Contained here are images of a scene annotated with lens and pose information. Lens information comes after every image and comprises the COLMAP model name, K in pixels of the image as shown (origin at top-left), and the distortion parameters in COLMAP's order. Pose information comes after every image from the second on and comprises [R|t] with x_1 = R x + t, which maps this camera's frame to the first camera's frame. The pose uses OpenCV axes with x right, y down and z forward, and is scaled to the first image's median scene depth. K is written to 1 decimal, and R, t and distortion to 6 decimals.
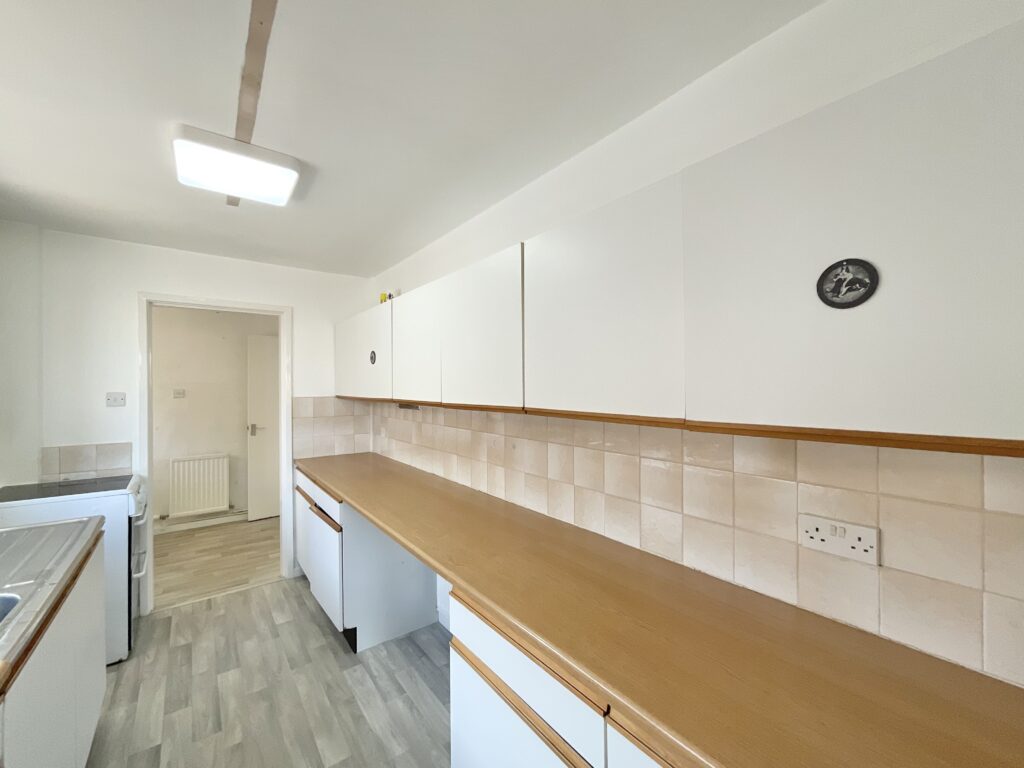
lens RADIAL K [[418.5, 0, 511.5], [0, 418.5, 384.9], [0, 0, 1]] dist [0.004106, -0.001267]
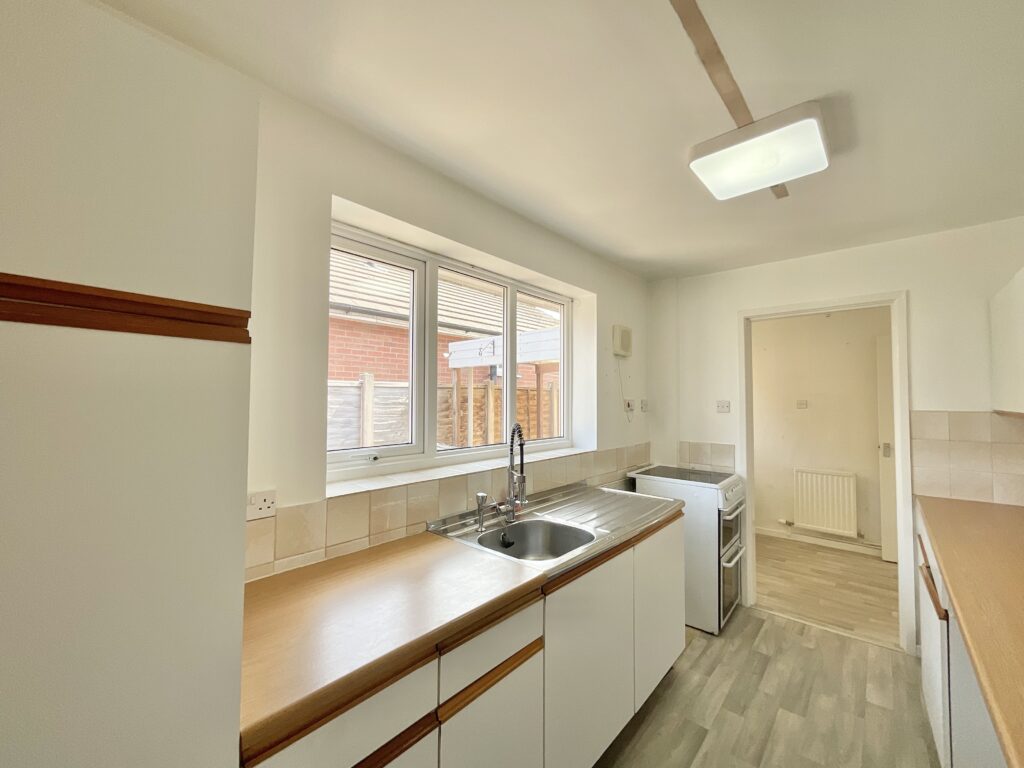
lens RADIAL K [[418.5, 0, 512.2], [0, 418.5, 384.5], [0, 0, 1]] dist [0.004106, -0.001267]
pose [[0.201910, -0.029066, -0.978973, 0.079536], [-0.004210, 0.999525, -0.030545, 0.011050], [0.979395, 0.010289, 0.201691, 0.180725]]
